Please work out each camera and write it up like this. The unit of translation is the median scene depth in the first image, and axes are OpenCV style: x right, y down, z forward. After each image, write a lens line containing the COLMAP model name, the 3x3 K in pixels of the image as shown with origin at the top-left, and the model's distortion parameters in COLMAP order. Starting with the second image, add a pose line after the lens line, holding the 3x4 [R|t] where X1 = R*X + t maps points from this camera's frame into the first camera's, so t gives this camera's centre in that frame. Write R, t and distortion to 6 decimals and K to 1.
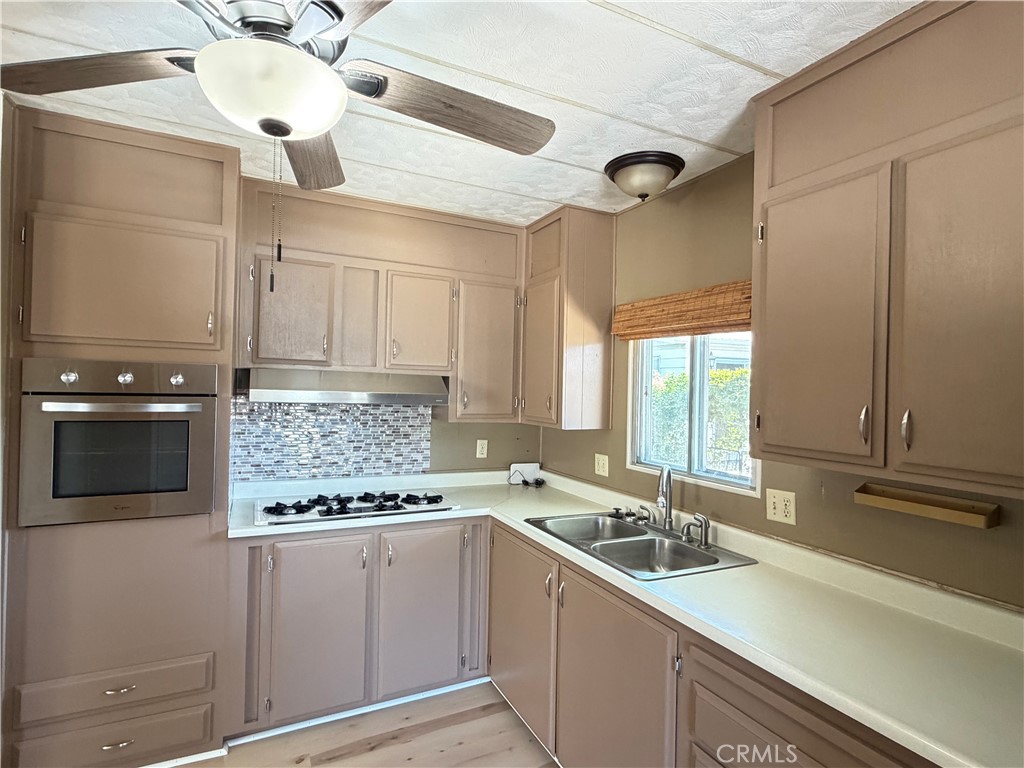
lens RADIAL K [[534.7, 0, 511.3], [0, 534.7, 385.9], [0, 0, 1]] dist [0.012138, 0.001096]
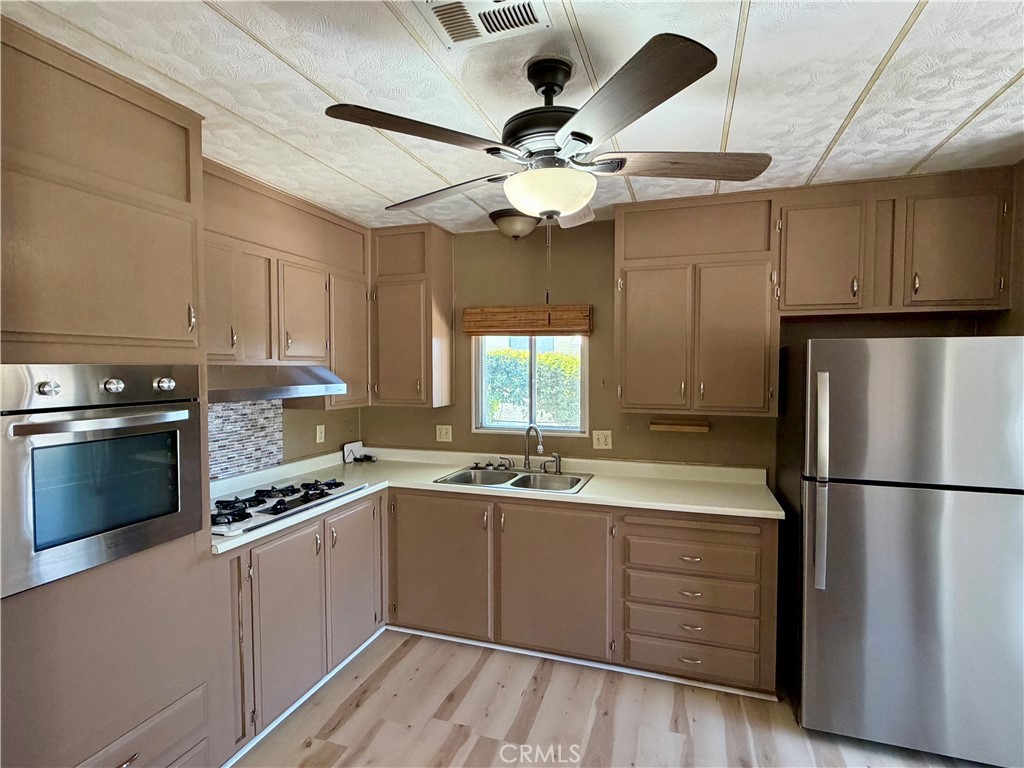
lens RADIAL K [[534.7, 0, 510.3], [0, 534.7, 383.1], [0, 0, 1]] dist [0.012138, 0.001096]
pose [[0.701852, -0.050061, 0.710562, -0.672660], [0.015454, 0.998363, 0.055074, -0.040888], [-0.712155, -0.027673, 0.701476, 0.011294]]
